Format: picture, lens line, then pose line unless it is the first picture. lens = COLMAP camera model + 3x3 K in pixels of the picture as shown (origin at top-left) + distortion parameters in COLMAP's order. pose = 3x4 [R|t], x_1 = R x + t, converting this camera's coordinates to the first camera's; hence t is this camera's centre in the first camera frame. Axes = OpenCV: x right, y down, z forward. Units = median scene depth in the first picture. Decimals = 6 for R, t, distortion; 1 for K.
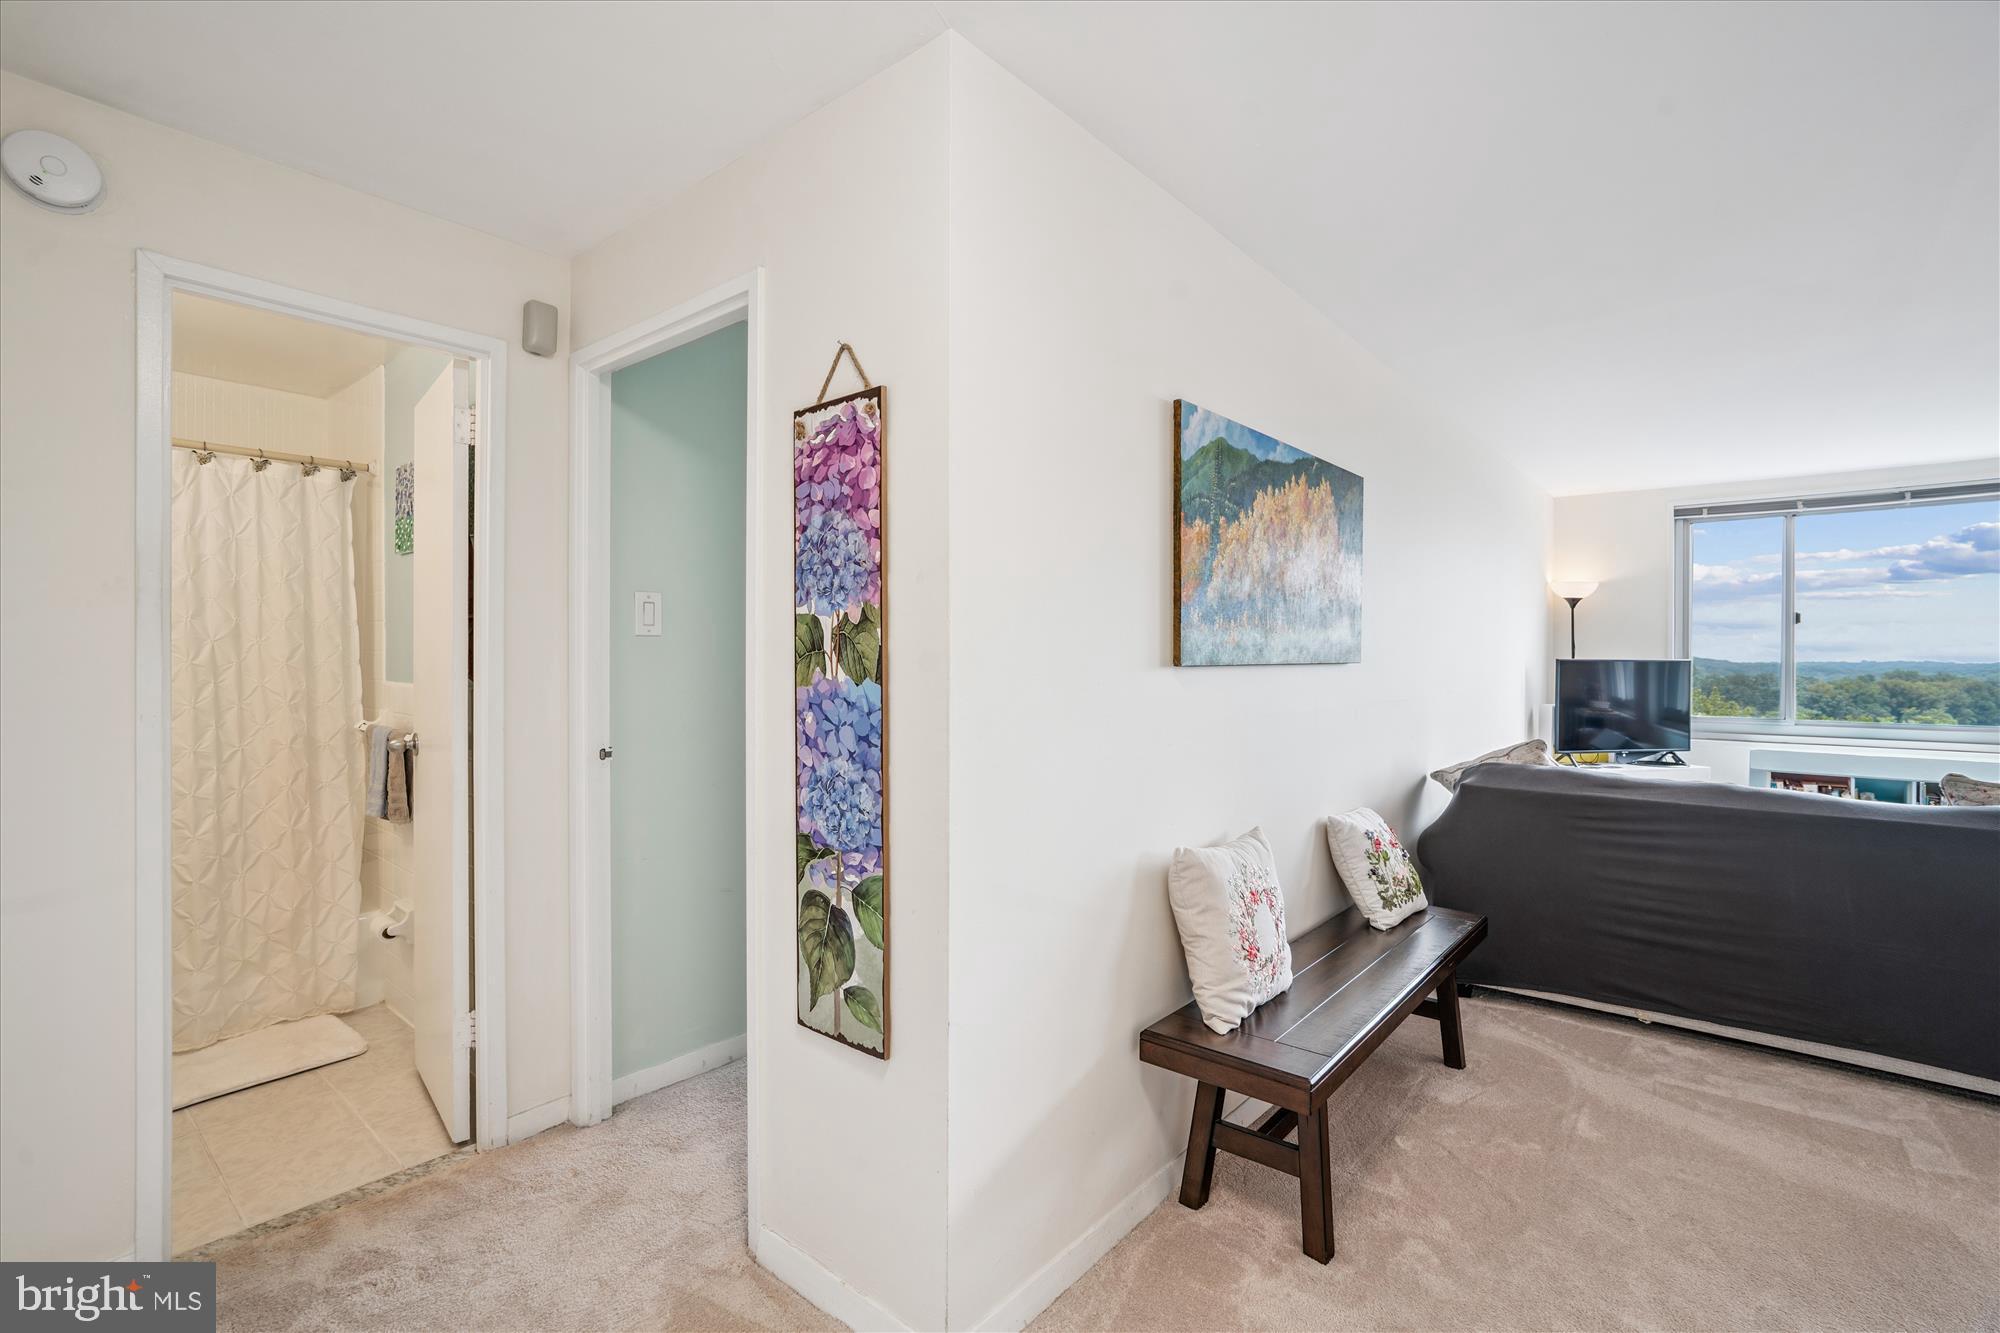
lens RADIAL K [[906.8, 0, 997.6], [0, 906.8, 669.9], [0, 0, 1]] dist [0.001365, 0.002078]
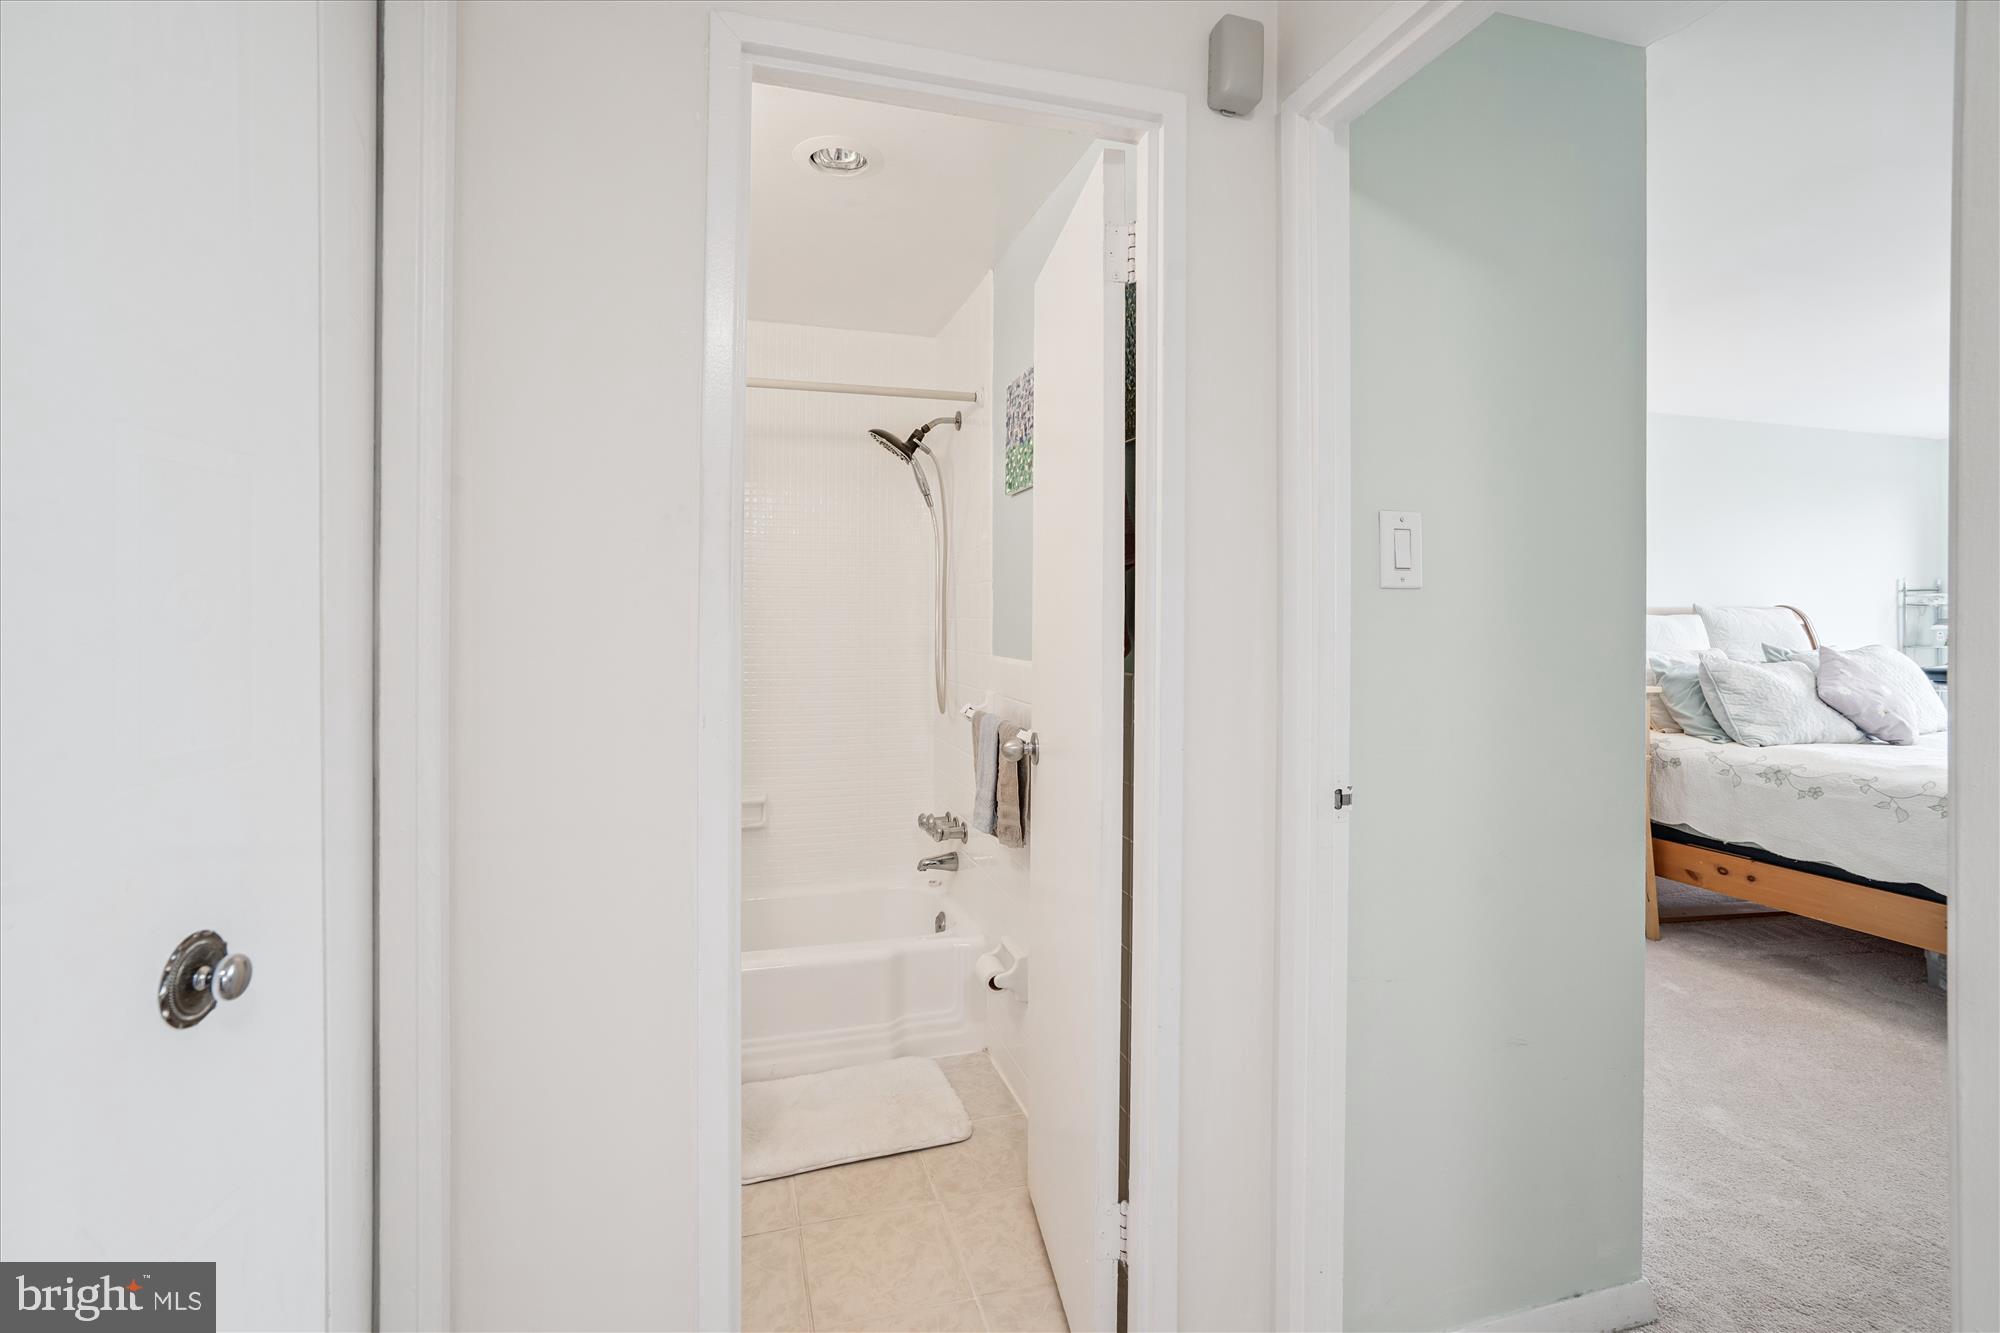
lens RADIAL K [[950.4, 0, 1017.5], [0, 950.4, 640.2], [0, 0, 1]] dist [0.029852, 0.001524]
pose [[0.856275, 0.010353, -0.516416, -0.269198], [-0.010119, 0.999943, 0.003267, -0.004808], [0.516420, 0.002428, 0.856332, 0.354597]]
